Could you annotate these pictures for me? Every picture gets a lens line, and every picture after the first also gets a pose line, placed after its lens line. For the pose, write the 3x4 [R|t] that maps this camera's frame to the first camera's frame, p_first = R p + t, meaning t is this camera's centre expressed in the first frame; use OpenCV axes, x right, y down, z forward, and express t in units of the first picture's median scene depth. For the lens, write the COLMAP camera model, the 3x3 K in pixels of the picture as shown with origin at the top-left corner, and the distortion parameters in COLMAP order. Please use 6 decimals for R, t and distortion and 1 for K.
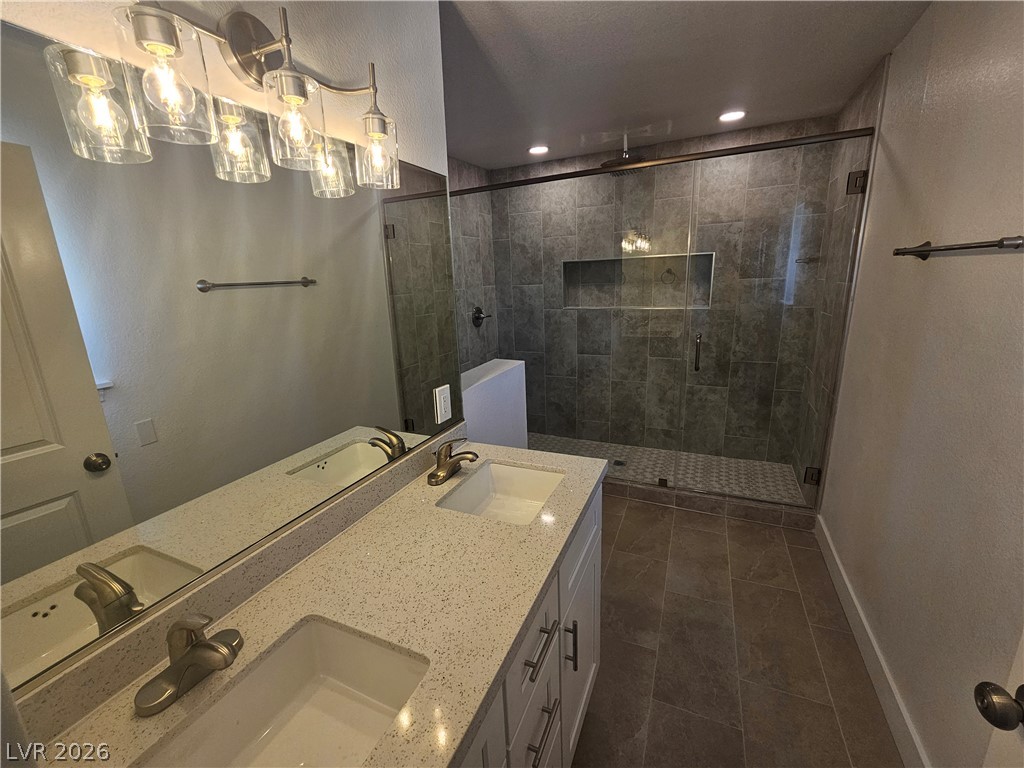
lens RADIAL K [[422.3, 0, 514.4], [0, 422.3, 382.5], [0, 0, 1]] dist [-0.010013, 0.004243]
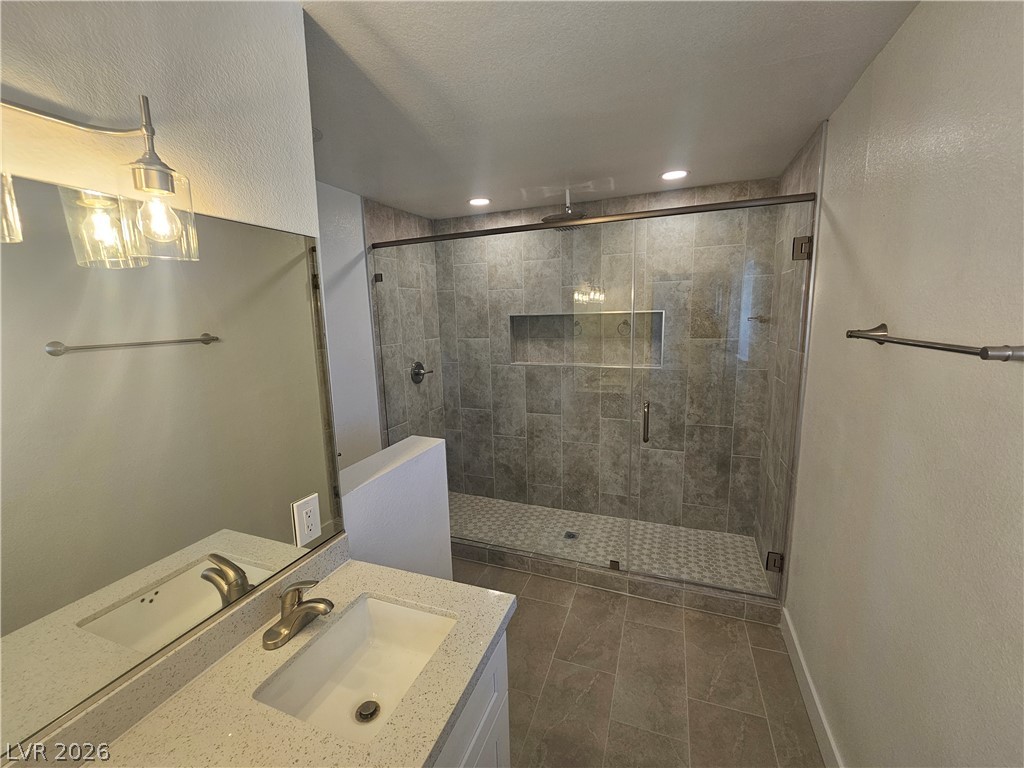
lens RADIAL K [[422.3, 0, 512.0], [0, 422.3, 381.8], [0, 0, 1]] dist [-0.010013, 0.004243]
pose [[0.998173, 0.006097, 0.060121, 0.087496], [-0.000637, 0.995903, -0.090422, -0.073106], [-0.060426, 0.090218, 0.994087, 0.102321]]
